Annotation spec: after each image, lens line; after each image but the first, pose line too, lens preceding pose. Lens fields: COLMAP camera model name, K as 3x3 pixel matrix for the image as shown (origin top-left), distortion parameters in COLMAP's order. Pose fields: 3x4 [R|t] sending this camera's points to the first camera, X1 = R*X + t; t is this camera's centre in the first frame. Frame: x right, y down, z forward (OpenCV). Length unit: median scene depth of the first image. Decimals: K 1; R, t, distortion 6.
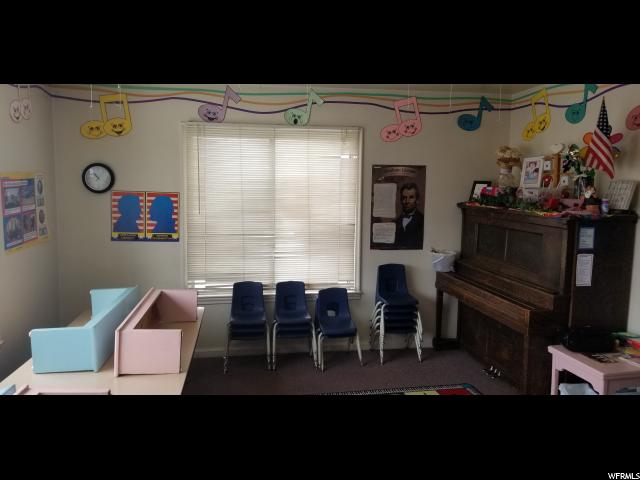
lens RADIAL K [[505.2, 0, 323.5], [0, 505.2, 237.5], [0, 0, 1]] dist [0.047922, -0.064412]
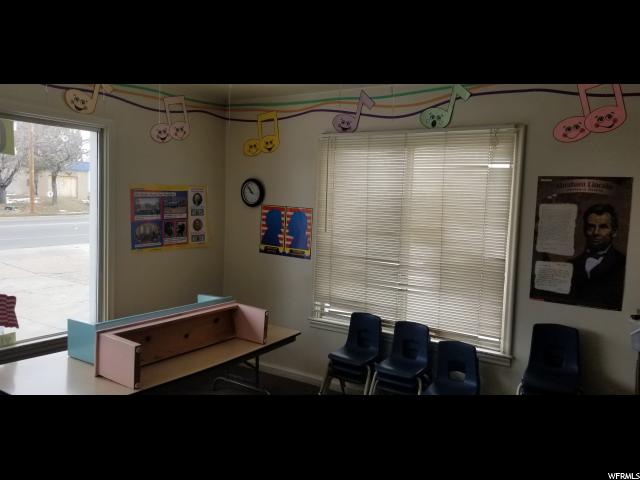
lens RADIAL K [[505.2, 0, 338.3], [0, 505.2, 237.1], [0, 0, 1]] dist [0.047922, -0.064412]
pose [[0.738860, 0.065170, -0.670700, 0.386402], [-0.098367, 0.995082, -0.011674, -0.027781], [0.666641, 0.074601, 0.741637, 0.323441]]
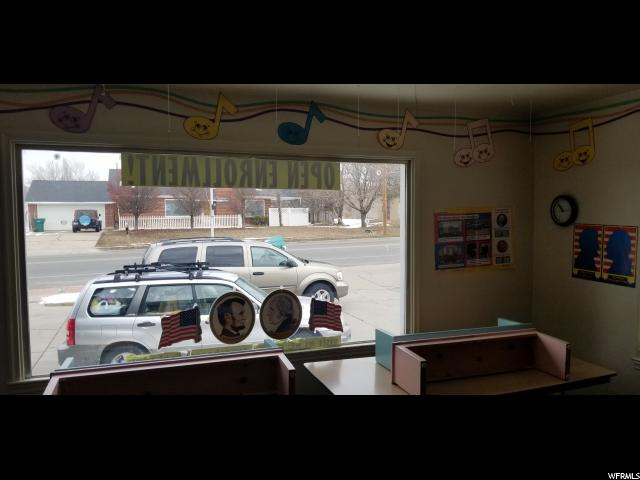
lens RADIAL K [[505.2, 0, 324.1], [0, 505.2, 244.0], [0, 0, 1]] dist [0.047922, -0.064412]
pose [[0.159590, 0.047392, -0.986045, 0.420363], [-0.095131, 0.994937, 0.032422, -0.039673], [0.982589, 0.088629, 0.163291, 0.379499]]
